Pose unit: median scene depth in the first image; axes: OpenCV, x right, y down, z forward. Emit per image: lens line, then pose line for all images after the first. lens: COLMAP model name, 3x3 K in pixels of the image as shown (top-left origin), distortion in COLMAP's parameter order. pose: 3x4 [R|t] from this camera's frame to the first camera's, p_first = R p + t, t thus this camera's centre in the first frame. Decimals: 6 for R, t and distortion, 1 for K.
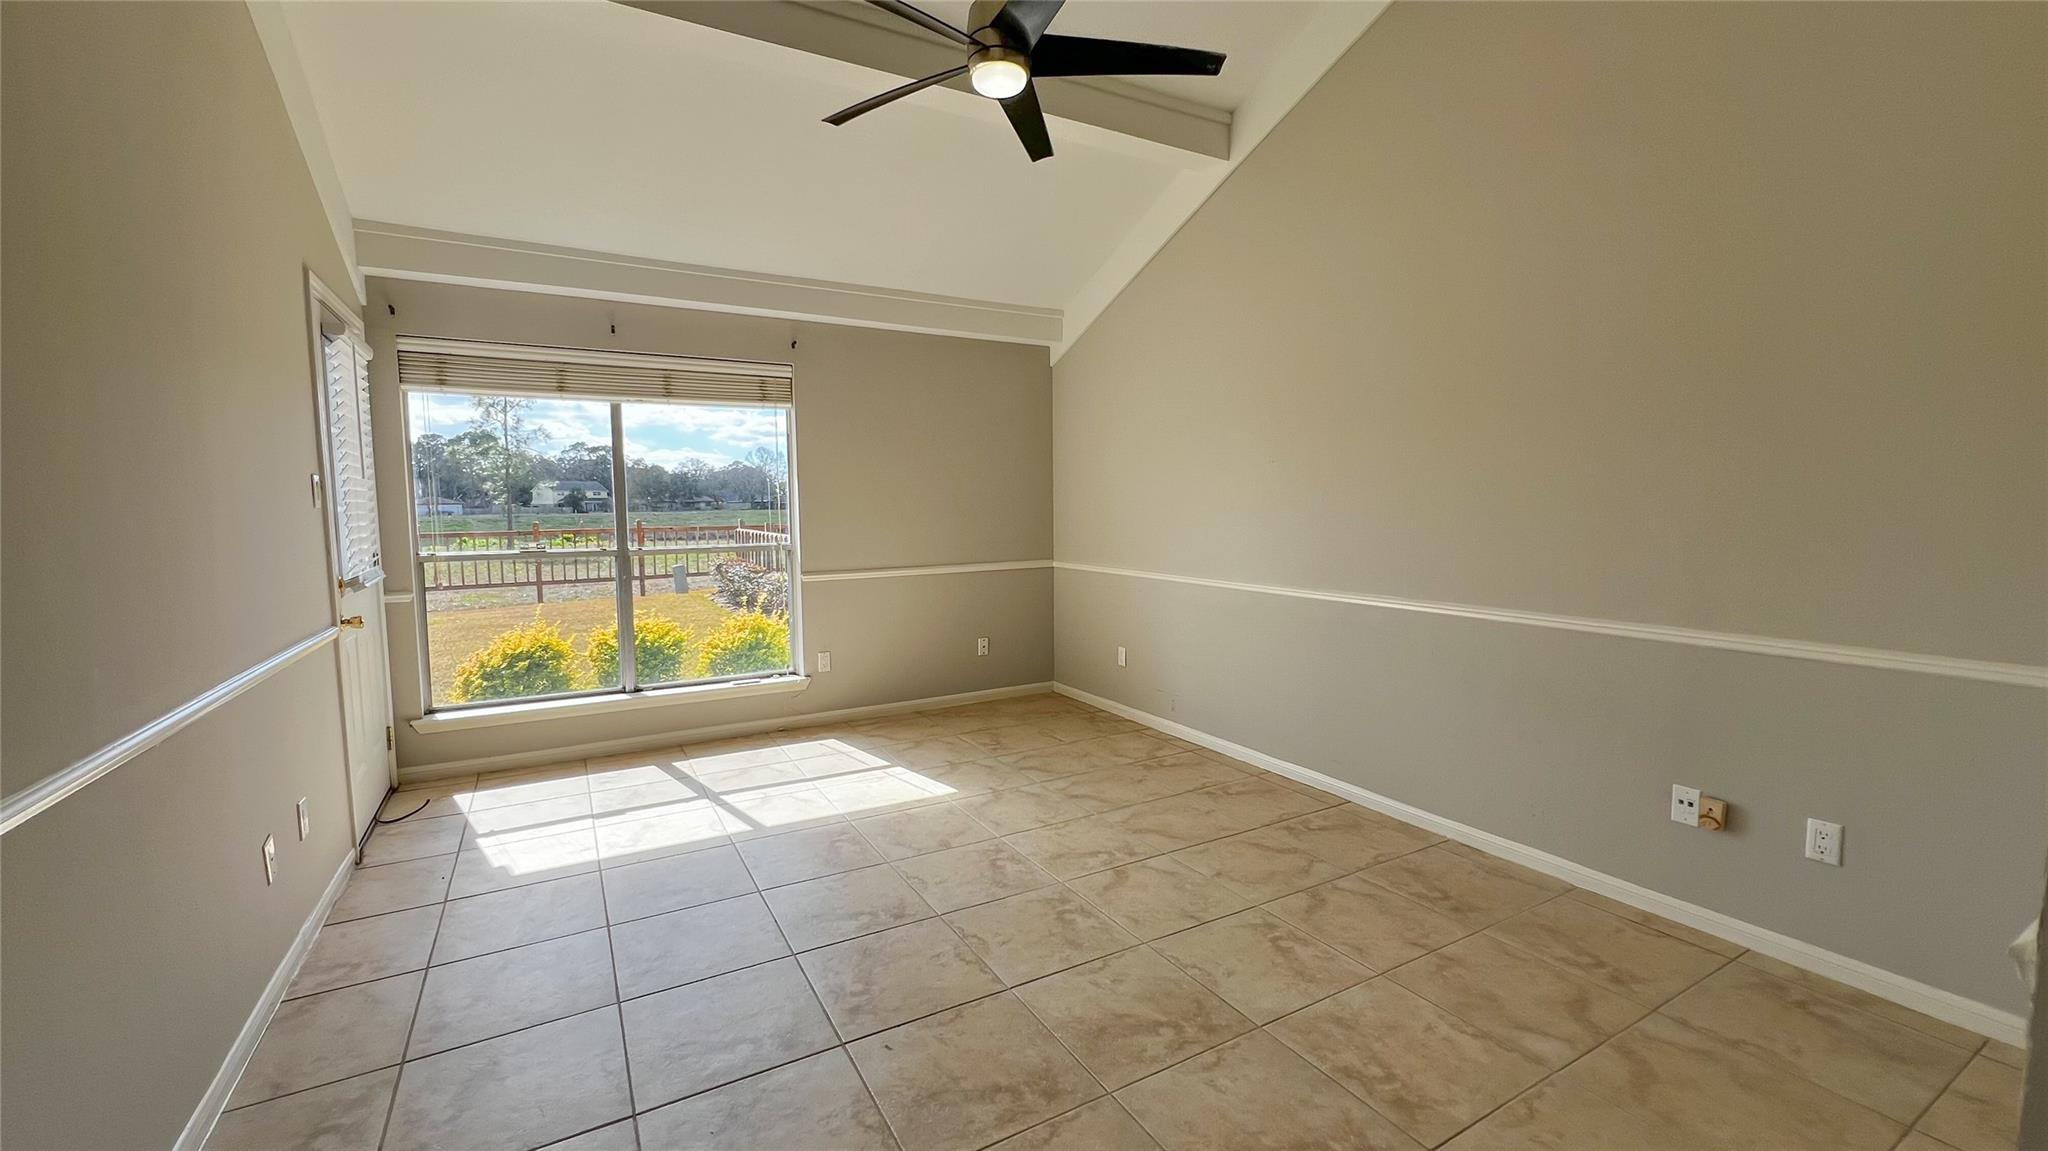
lens RADIAL K [[824.2, 0, 1021.4], [0, 824.2, 570.4], [0, 0, 1]] dist [-0.000462, 0.000578]
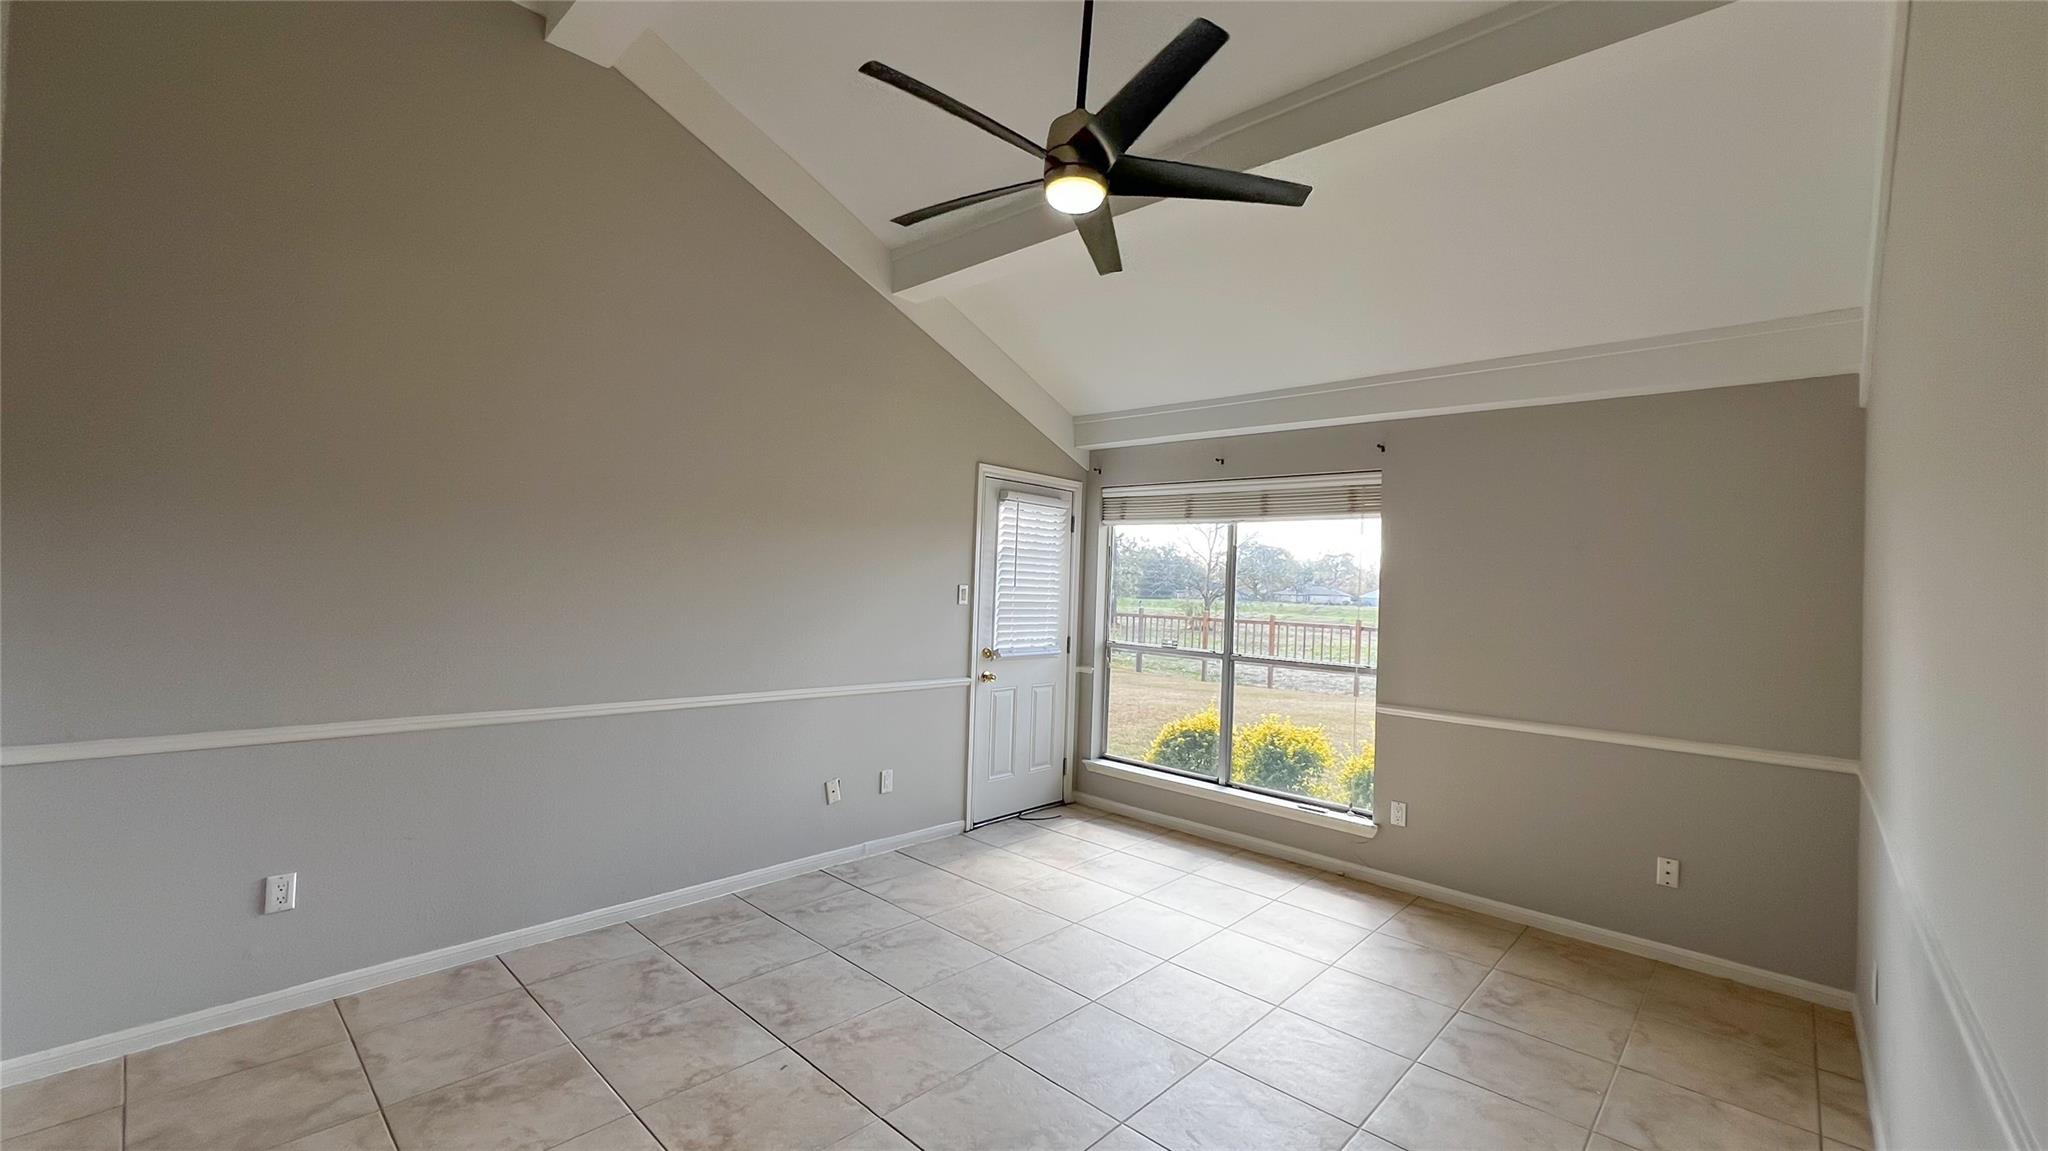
lens RADIAL K [[824.2, 0, 1021.4], [0, 824.2, 570.4], [0, 0, 1]] dist [-0.000462, 0.000578]
pose [[0.297260, 0.004367, -0.954787, 0.628428], [-0.120954, 0.992105, -0.033120, -0.085126], [0.947104, 0.125331, 0.295441, 0.504750]]
